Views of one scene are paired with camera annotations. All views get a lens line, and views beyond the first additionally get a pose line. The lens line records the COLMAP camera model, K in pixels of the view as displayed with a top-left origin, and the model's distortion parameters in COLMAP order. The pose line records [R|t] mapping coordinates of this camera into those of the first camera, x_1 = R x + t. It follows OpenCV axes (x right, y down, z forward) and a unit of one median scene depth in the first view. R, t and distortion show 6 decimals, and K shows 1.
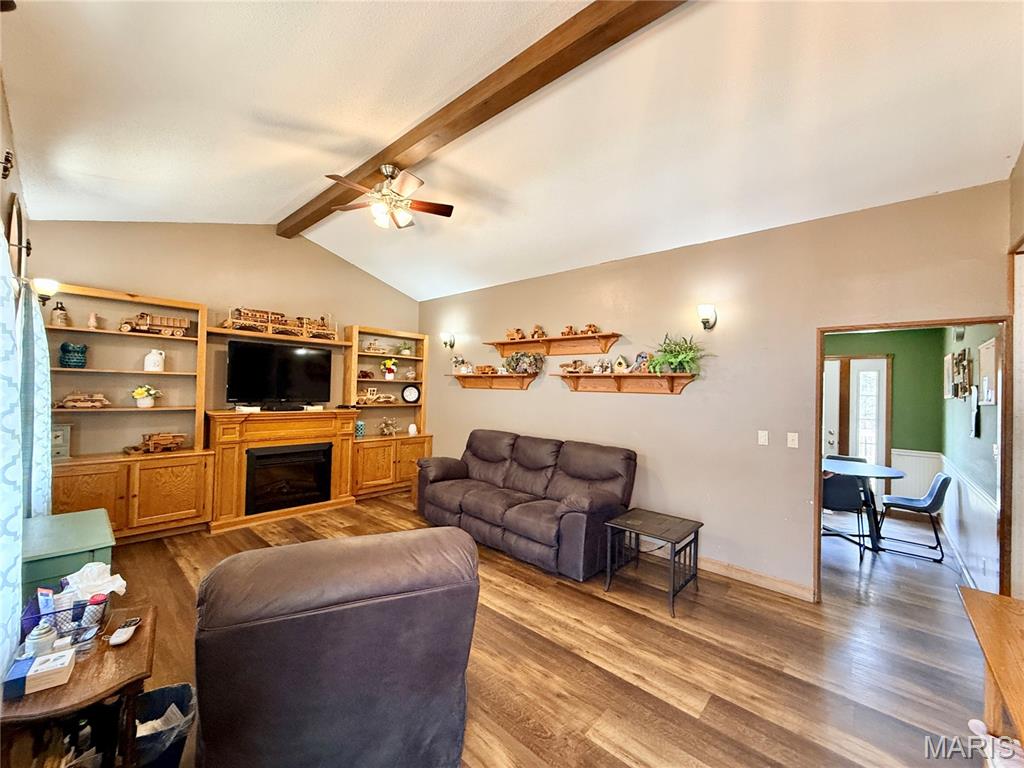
lens RADIAL K [[409.0, 0, 509.9], [0, 409.0, 383.7], [0, 0, 1]] dist [-0.000048, 0.000223]
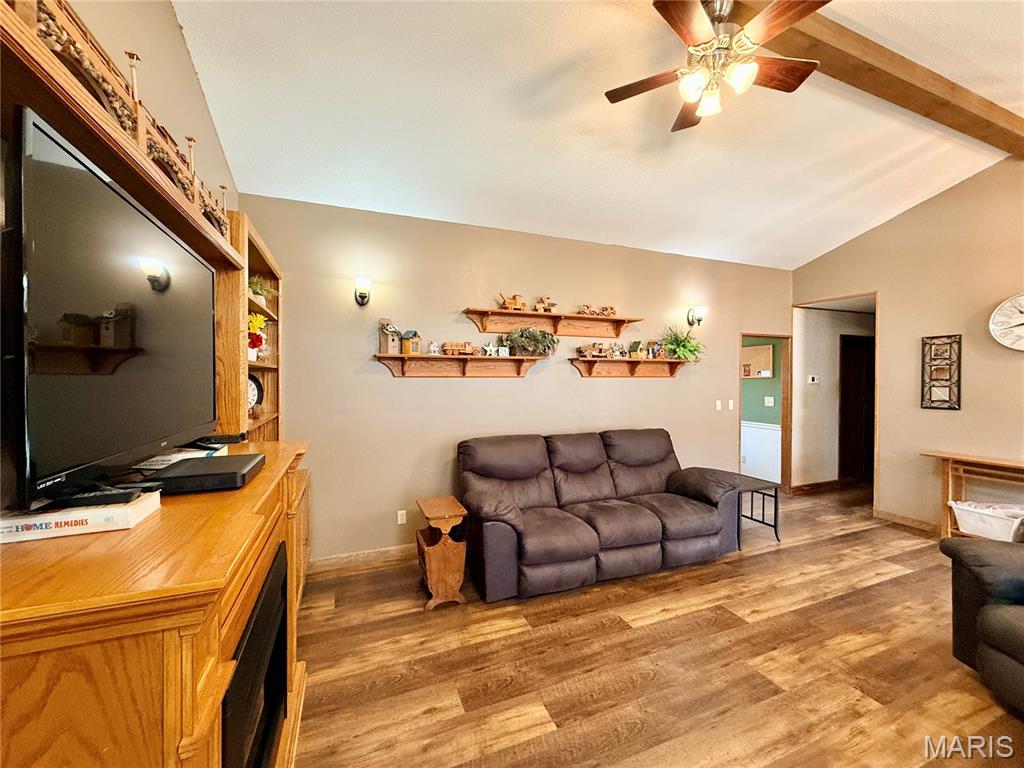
lens RADIAL K [[409.0, 0, 509.9], [0, 409.0, 383.7], [0, 0, 1]] dist [-0.000048, 0.000223]
pose [[0.437690, -0.041727, 0.898157, -0.739547], [0.001851, 0.998962, 0.045509, -0.008648], [-0.899124, -0.018256, 0.437313, 0.758825]]
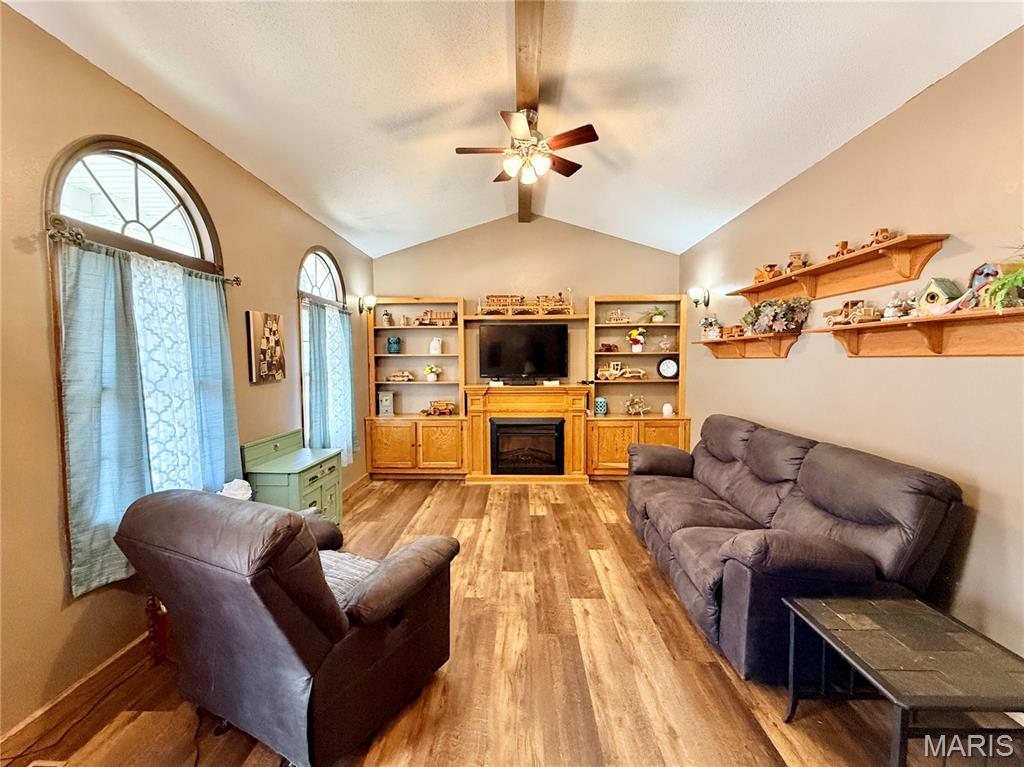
lens RADIAL K [[422.9, 0, 507.6], [0, 422.9, 384.1], [0, 0, 1]] dist [0.001101, 0.000150]
pose [[0.648427, 0.010855, -0.761200, 0.292475], [0.032538, 0.998589, 0.041958, 0.015578], [0.760581, -0.051975, 0.647159, 0.261535]]
